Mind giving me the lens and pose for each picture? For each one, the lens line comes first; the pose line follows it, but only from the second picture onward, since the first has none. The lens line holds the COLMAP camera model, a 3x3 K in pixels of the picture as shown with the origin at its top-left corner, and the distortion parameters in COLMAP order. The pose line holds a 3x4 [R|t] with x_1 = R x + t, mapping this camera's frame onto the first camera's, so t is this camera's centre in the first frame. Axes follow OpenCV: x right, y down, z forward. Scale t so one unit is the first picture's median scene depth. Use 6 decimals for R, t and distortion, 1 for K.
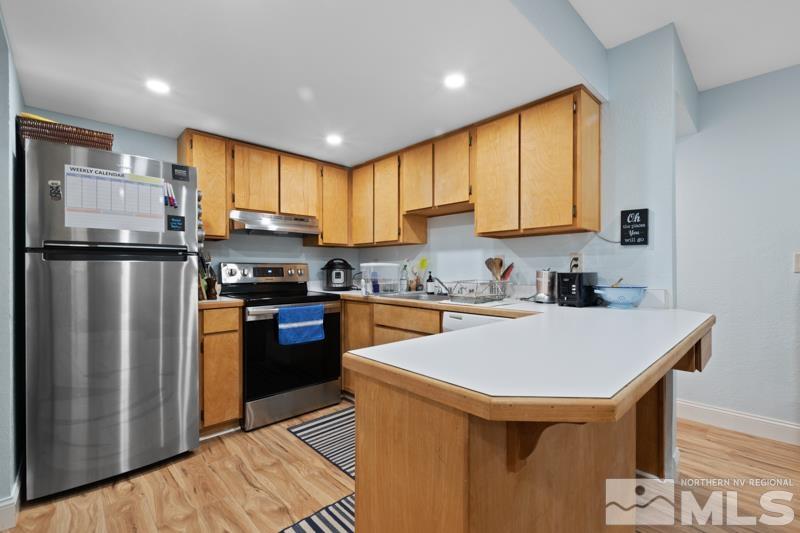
lens RADIAL K [[347.5, 0, 401.0], [0, 347.5, 270.4], [0, 0, 1]] dist [0.000290, -0.002032]
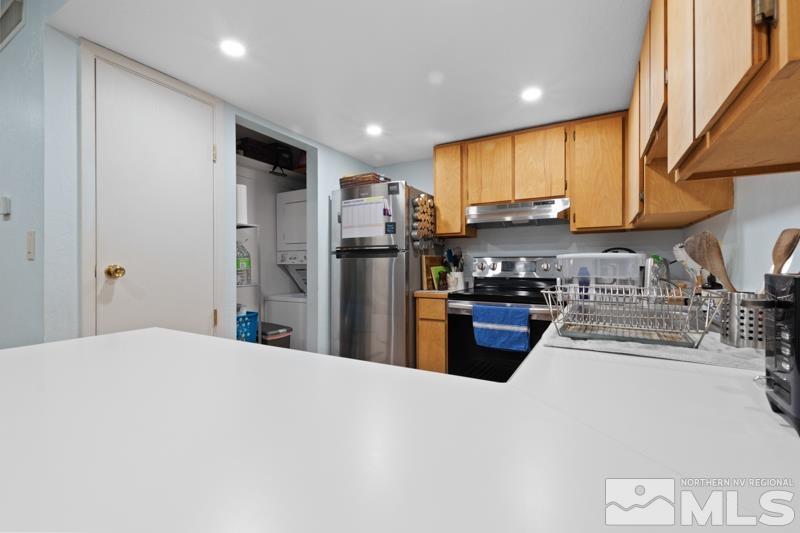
lens RADIAL K [[347.5, 0, 400.7], [0, 347.5, 262.7], [0, 0, 1]] dist [0.000290, -0.002032]
pose [[0.291285, -0.004990, -0.956623, 0.474787], [-0.002469, 0.999979, -0.005968, 0.001169], [0.956633, 0.004101, 0.291266, 0.521415]]
